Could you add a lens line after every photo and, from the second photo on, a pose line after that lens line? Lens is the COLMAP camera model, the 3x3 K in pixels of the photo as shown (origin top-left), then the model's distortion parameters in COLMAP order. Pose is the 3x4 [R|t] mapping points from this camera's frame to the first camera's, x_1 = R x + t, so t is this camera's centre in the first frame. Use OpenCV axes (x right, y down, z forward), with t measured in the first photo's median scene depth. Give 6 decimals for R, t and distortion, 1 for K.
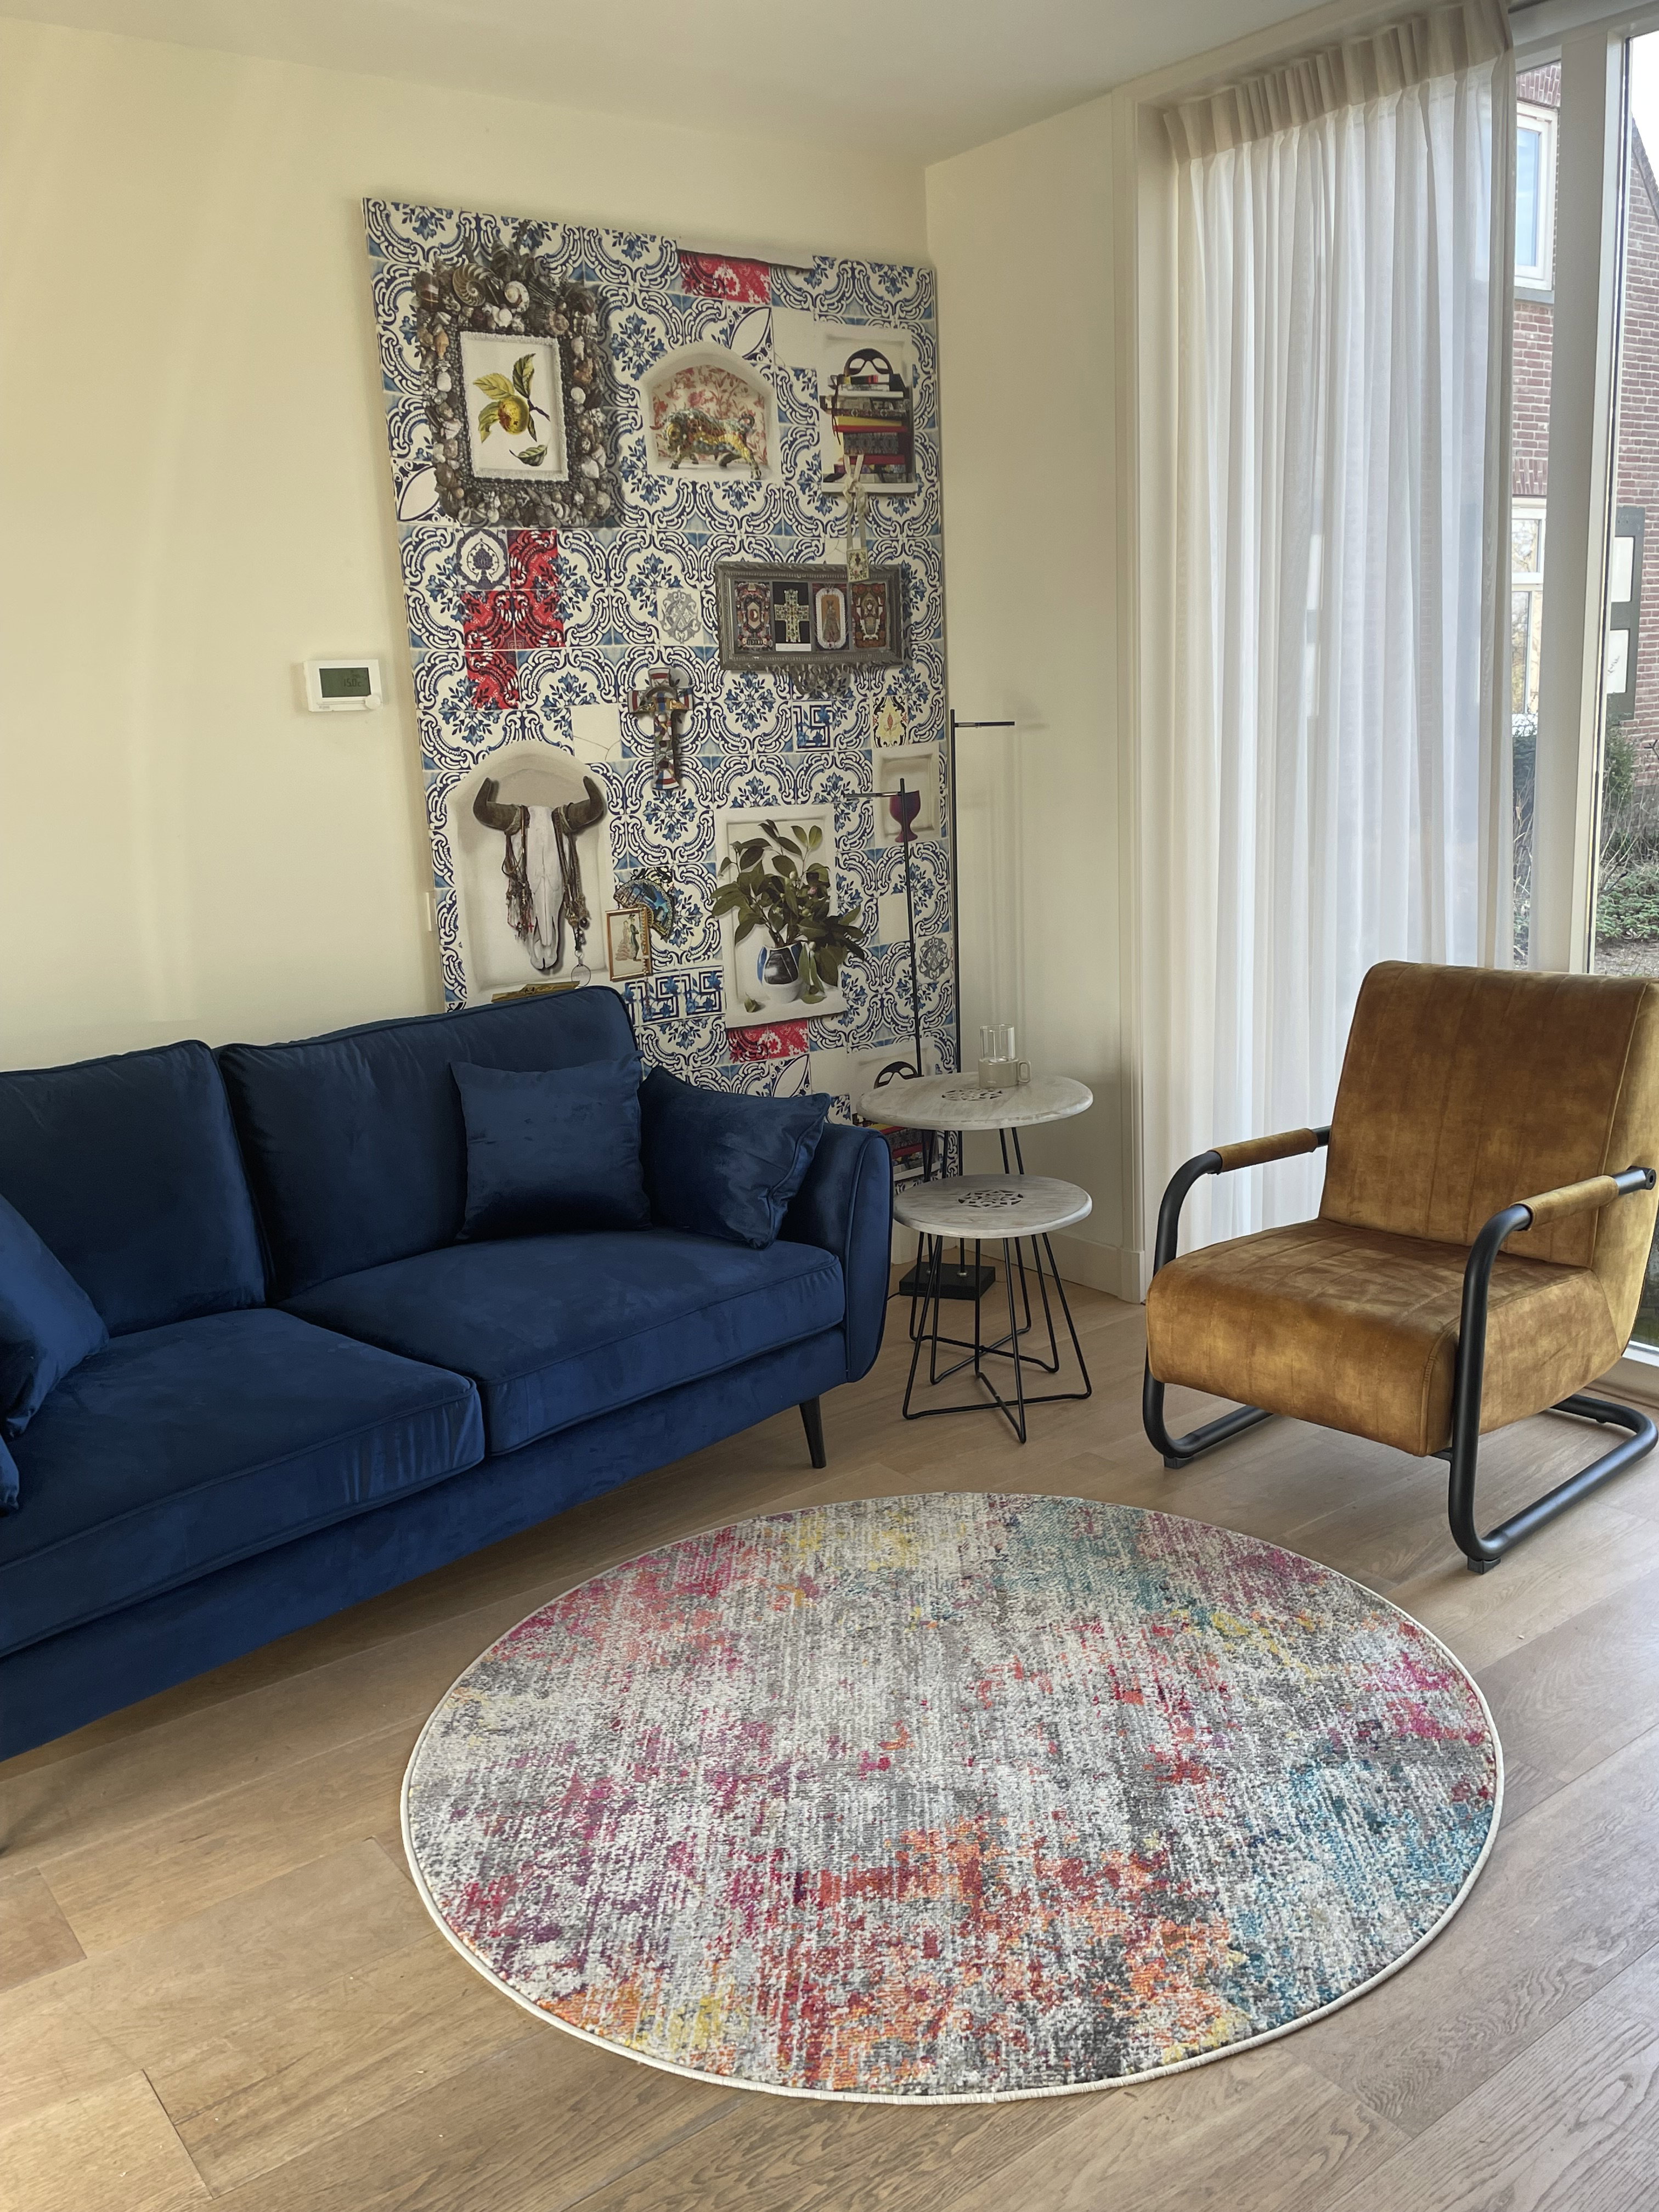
lens RADIAL K [[1808.9, 0, 859.2], [0, 1808.9, 1108.5], [0, 0, 1]] dist [0.077109, -0.103085]
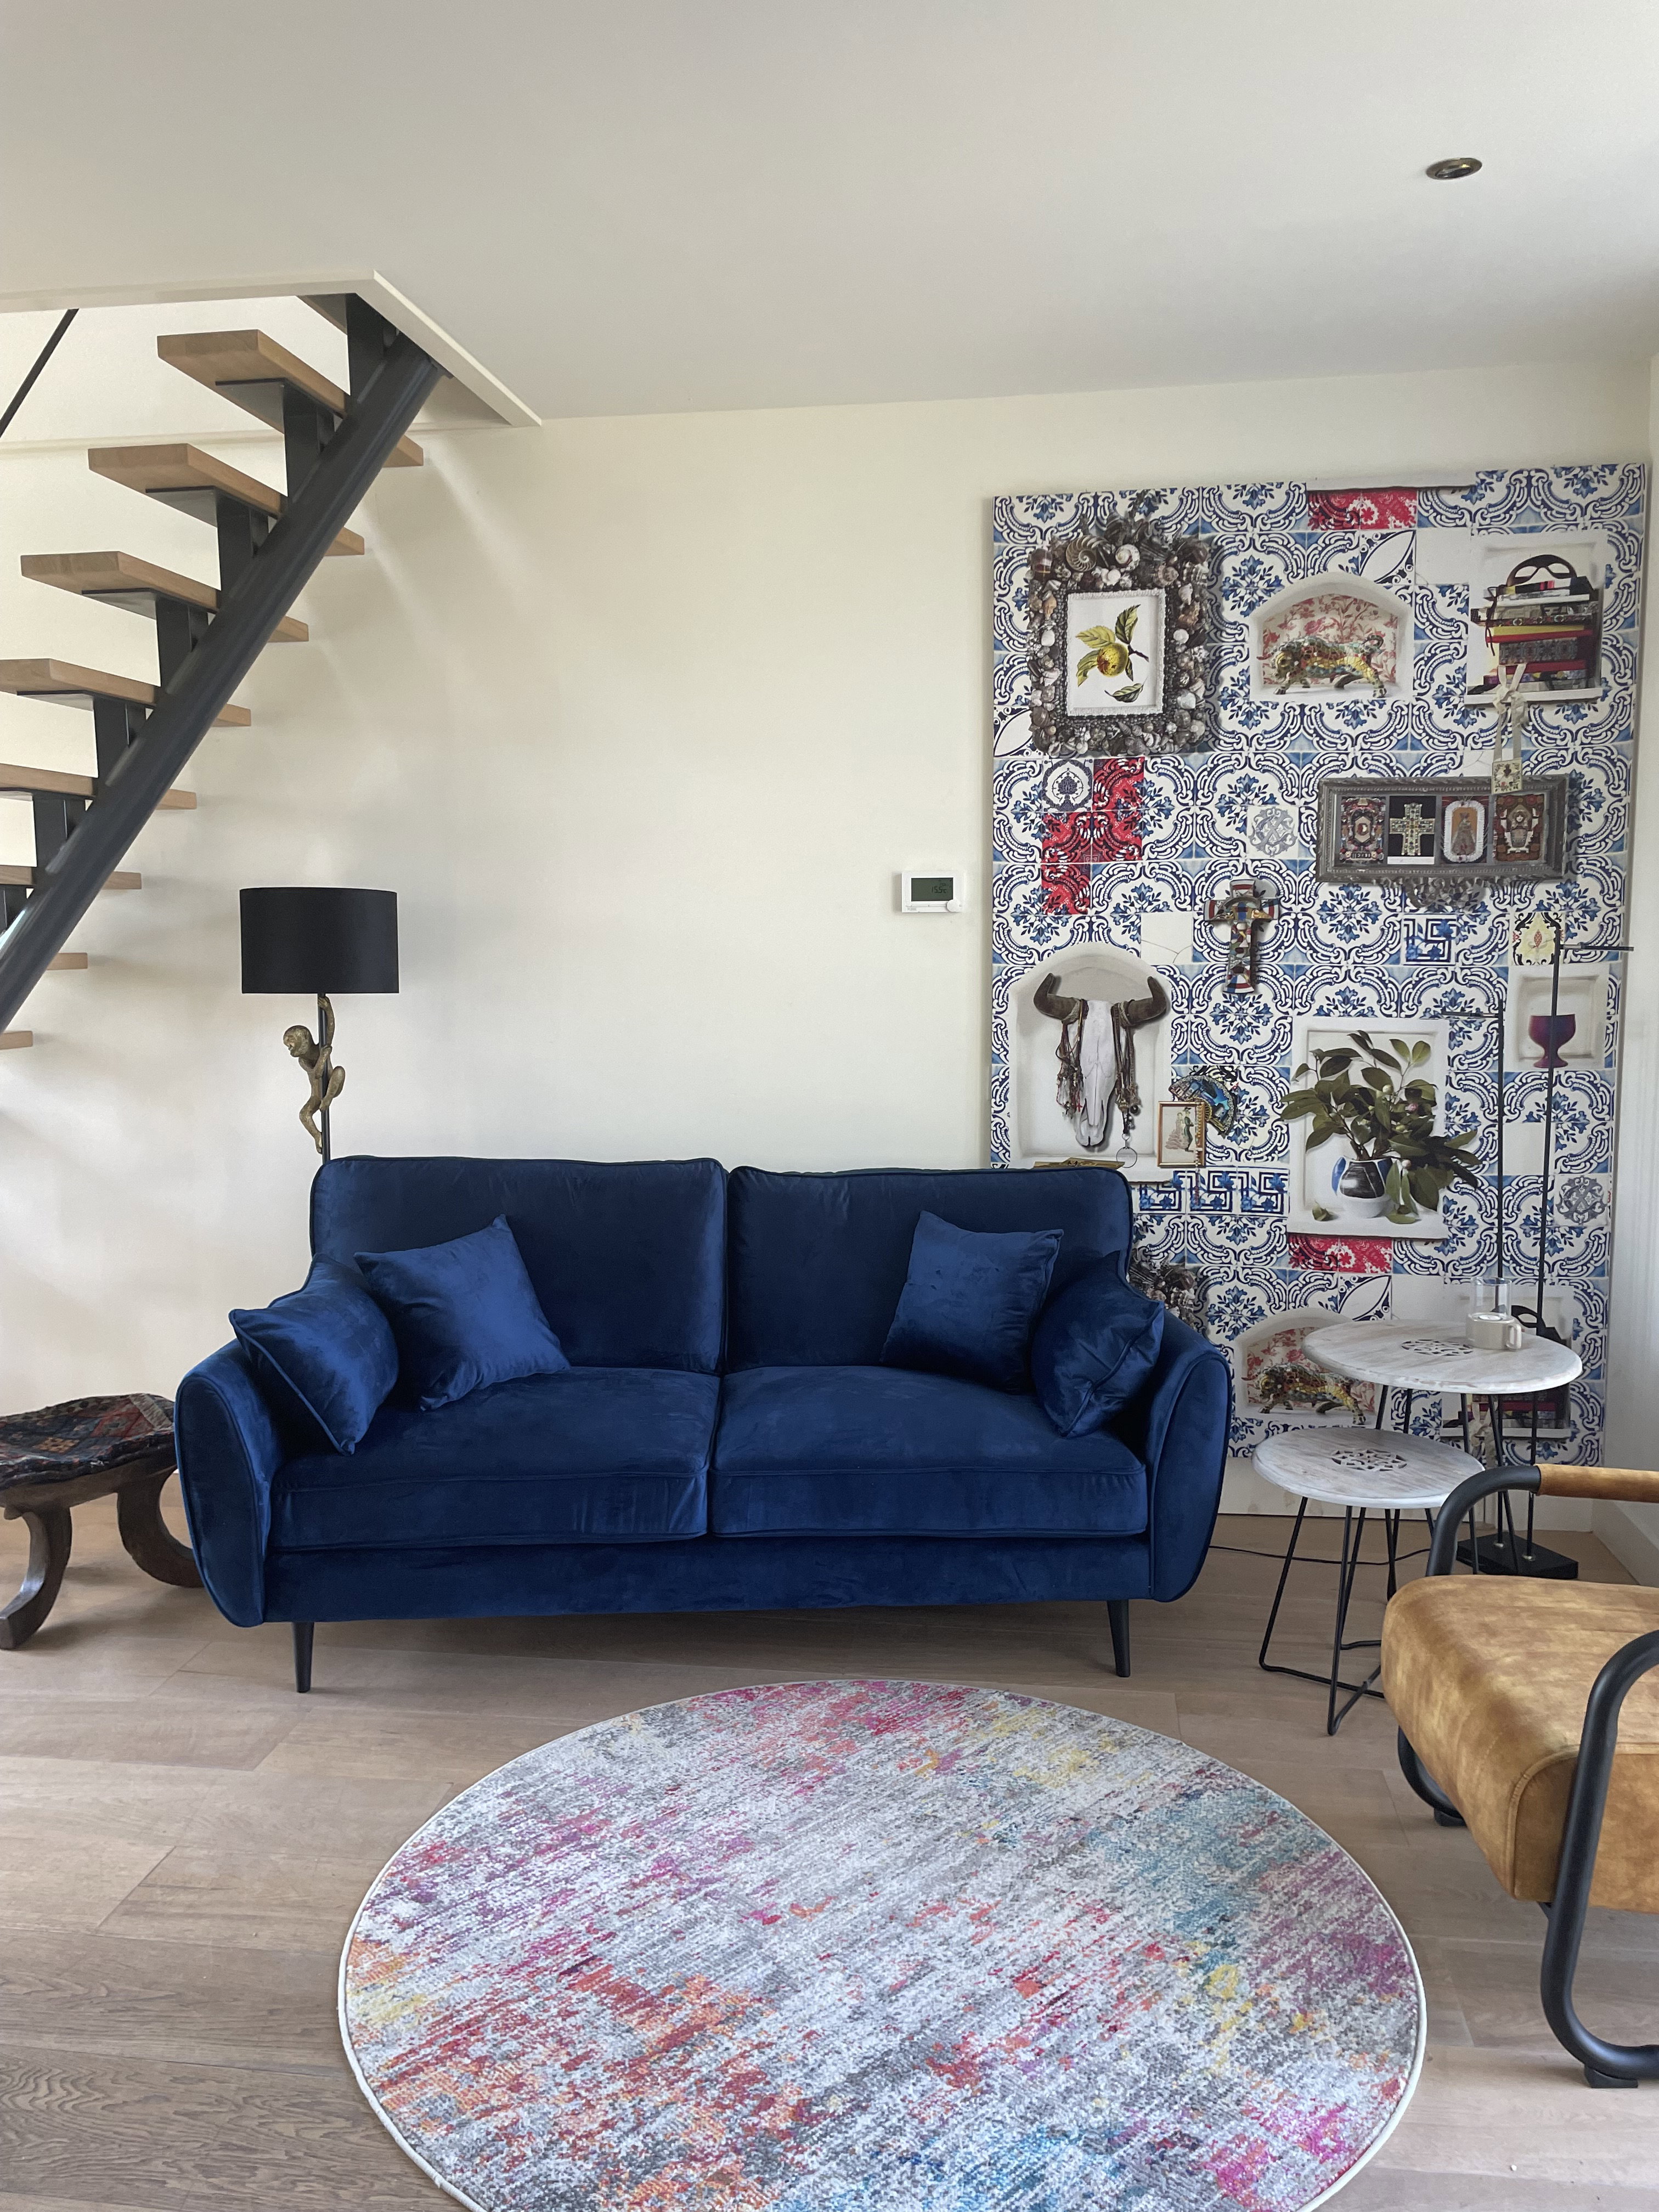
lens RADIAL K [[1674.1, 0, 838.4], [0, 1674.1, 1096.6], [0, 0, 1]] dist [0.080493, -0.112755]
pose [[0.701561, 0.116254, -0.703063, 0.476014], [-0.178819, 0.983756, -0.015770, -0.070442], [0.689808, 0.136785, 0.710953, 0.188385]]
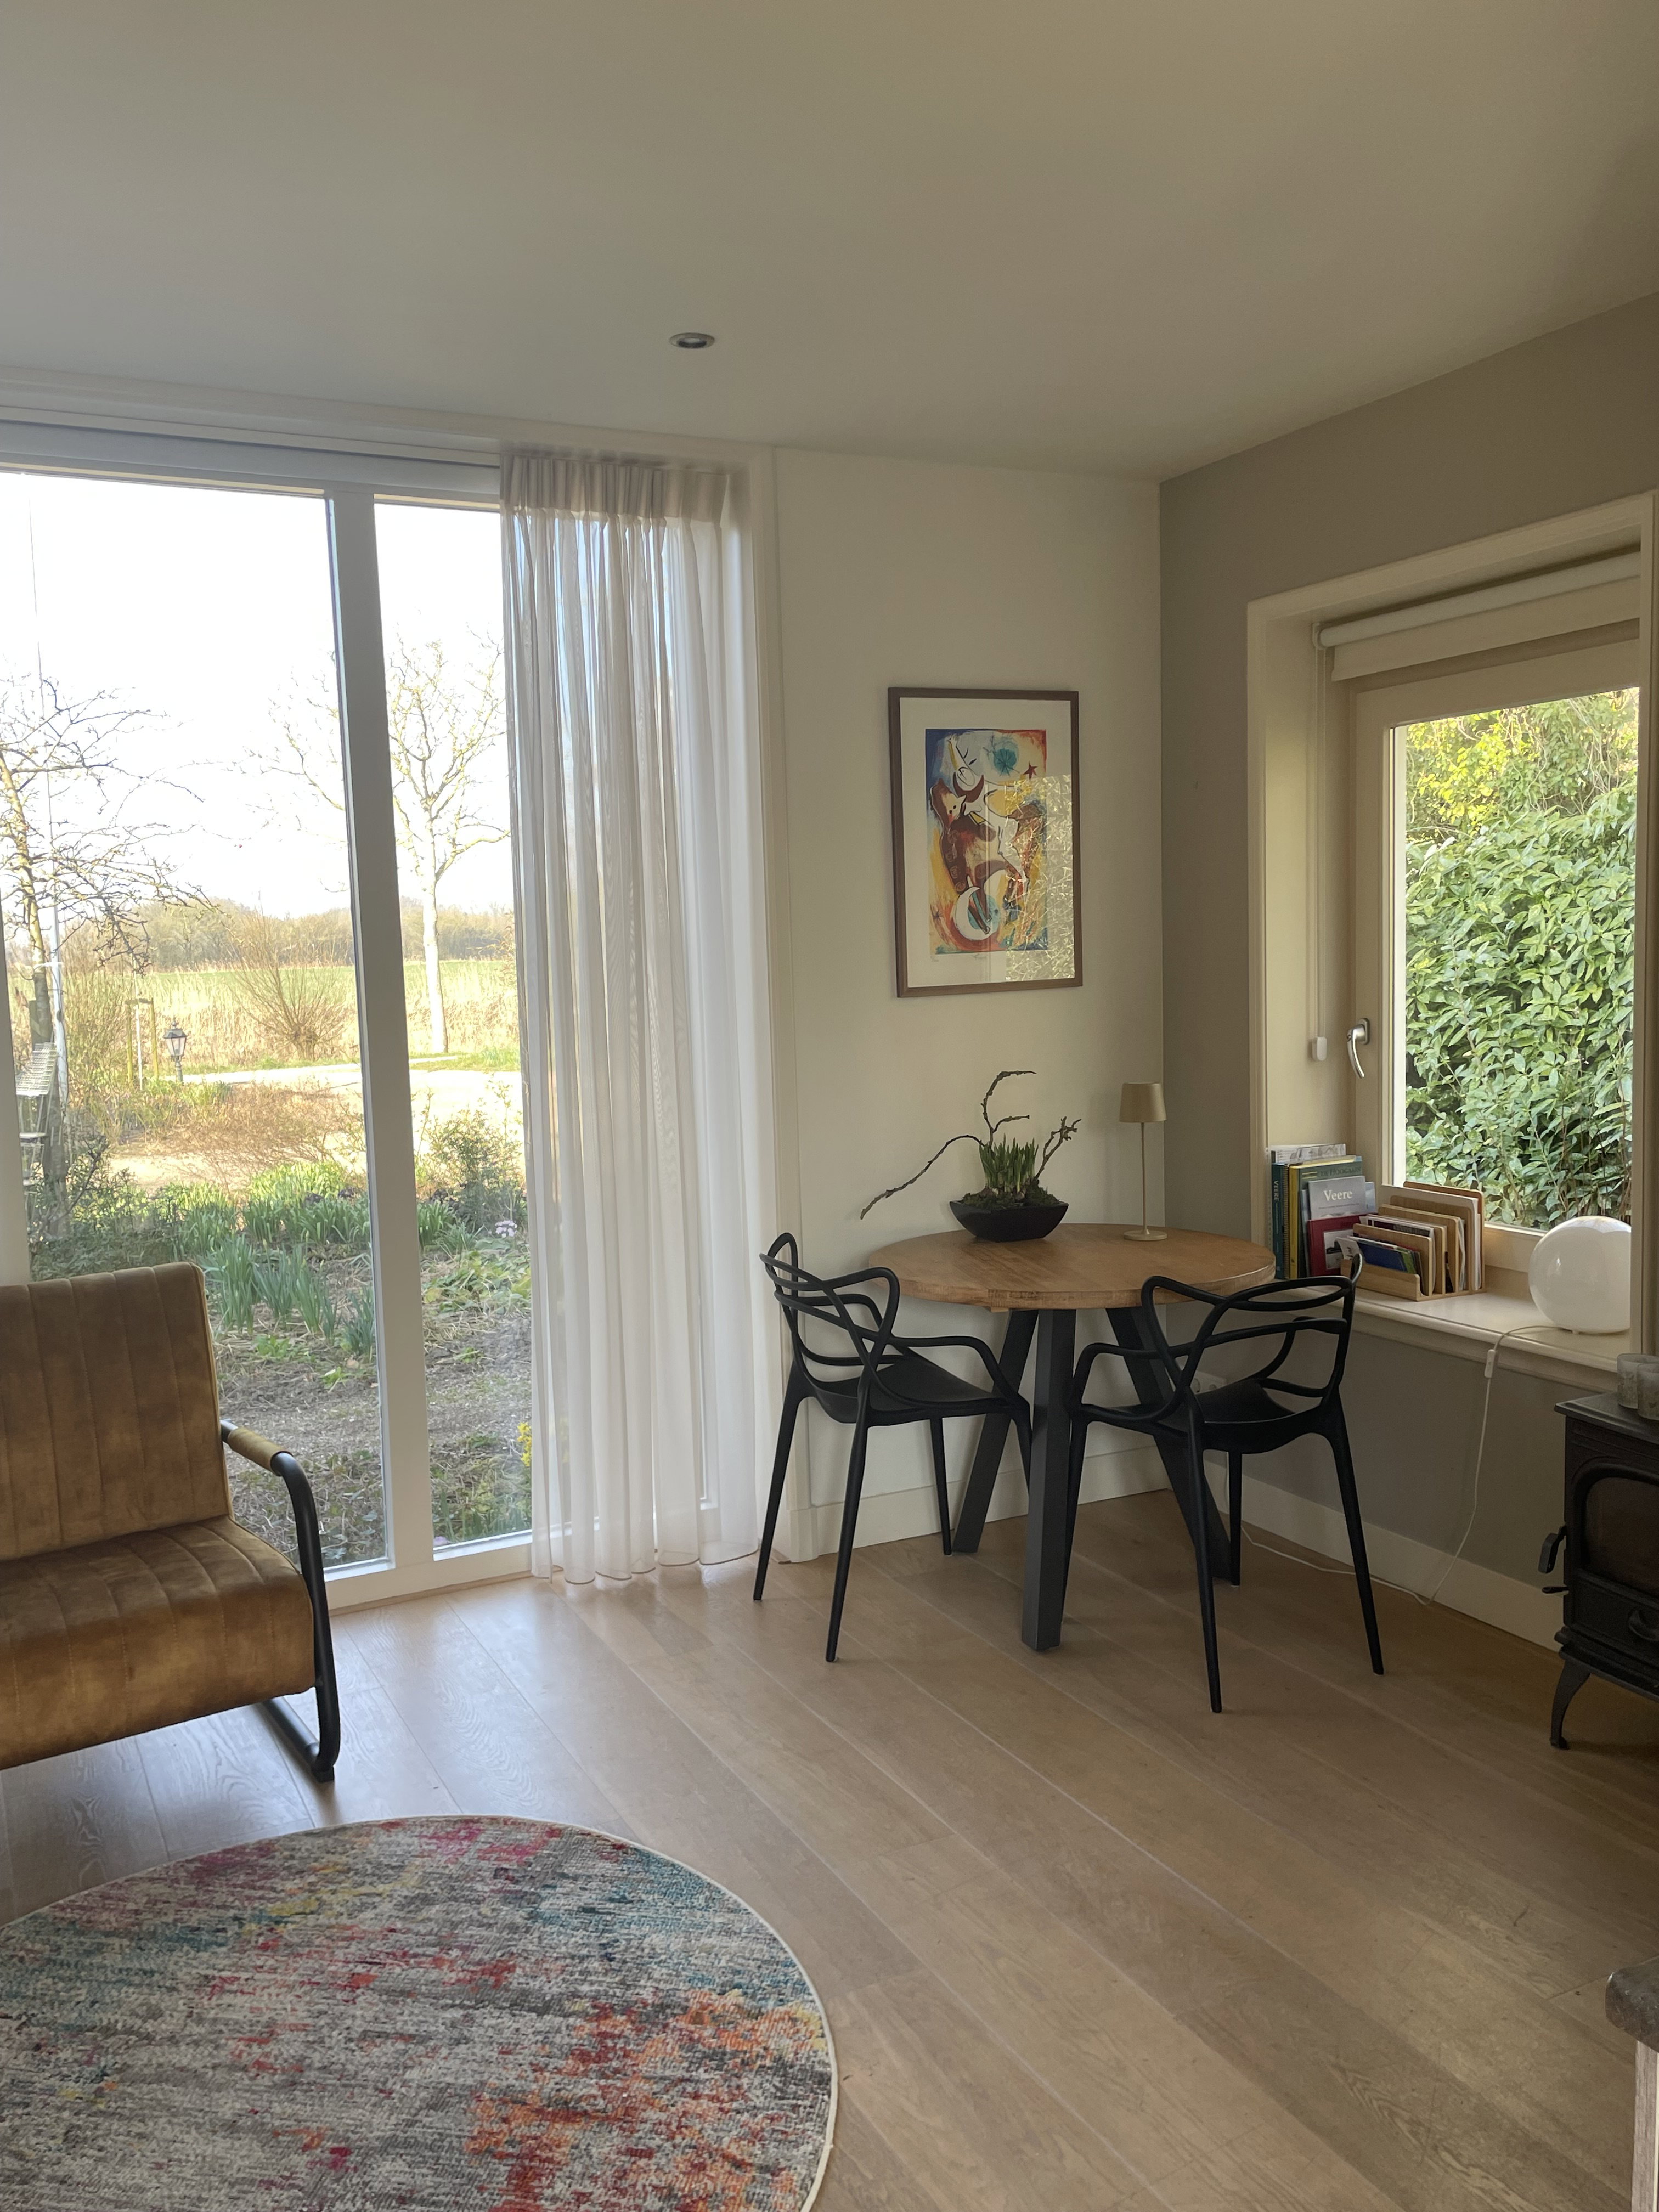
lens RADIAL K [[1808.9, 0, 825.8], [0, 1808.9, 1119.9], [0, 0, 1]] dist [0.077109, -0.103085]
pose [[0.188688, -0.060131, 0.980194, -0.577090], [0.238783, 0.970978, 0.013599, -0.070885], [-0.952565, 0.231488, 0.197570, 0.327835]]
